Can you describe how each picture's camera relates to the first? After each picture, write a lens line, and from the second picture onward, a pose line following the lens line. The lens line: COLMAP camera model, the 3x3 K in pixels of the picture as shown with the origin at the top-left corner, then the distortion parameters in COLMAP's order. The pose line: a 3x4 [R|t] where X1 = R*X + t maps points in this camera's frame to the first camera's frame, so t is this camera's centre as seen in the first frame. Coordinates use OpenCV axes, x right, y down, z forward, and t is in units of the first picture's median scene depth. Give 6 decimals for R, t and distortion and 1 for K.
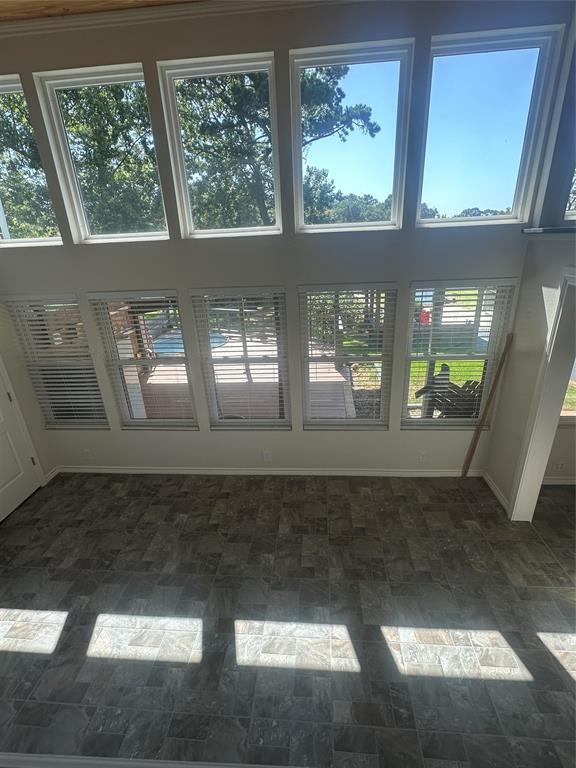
lens RADIAL K [[361.8, 0, 289.4], [0, 361.8, 384.3], [0, 0, 1]] dist [-0.001899, -0.000287]
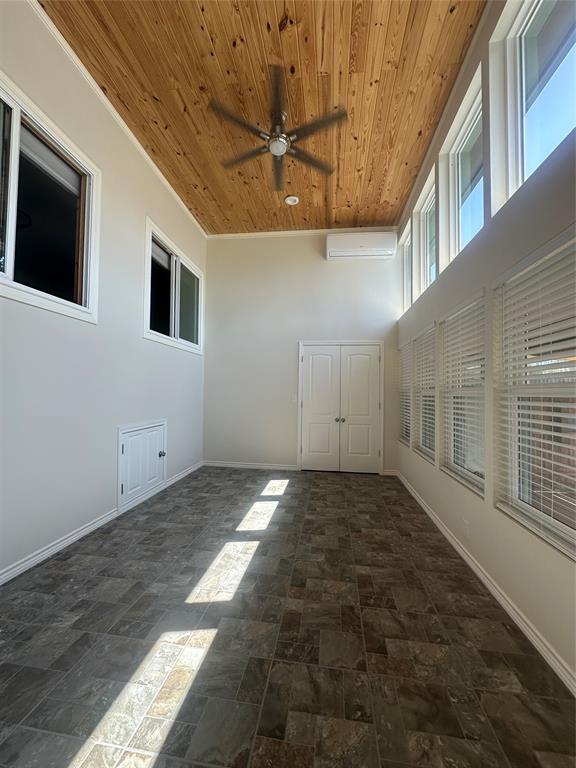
lens RADIAL K [[305.9, 0, 287.8], [0, 305.9, 383.6], [0, 0, 1]] dist [0.001361, 0.000037]
pose [[-0.064089, 0.010808, -0.997886, 0.718825], [-0.385364, 0.922111, 0.034738, 0.063549], [0.920536, 0.386775, -0.054932, 0.774477]]
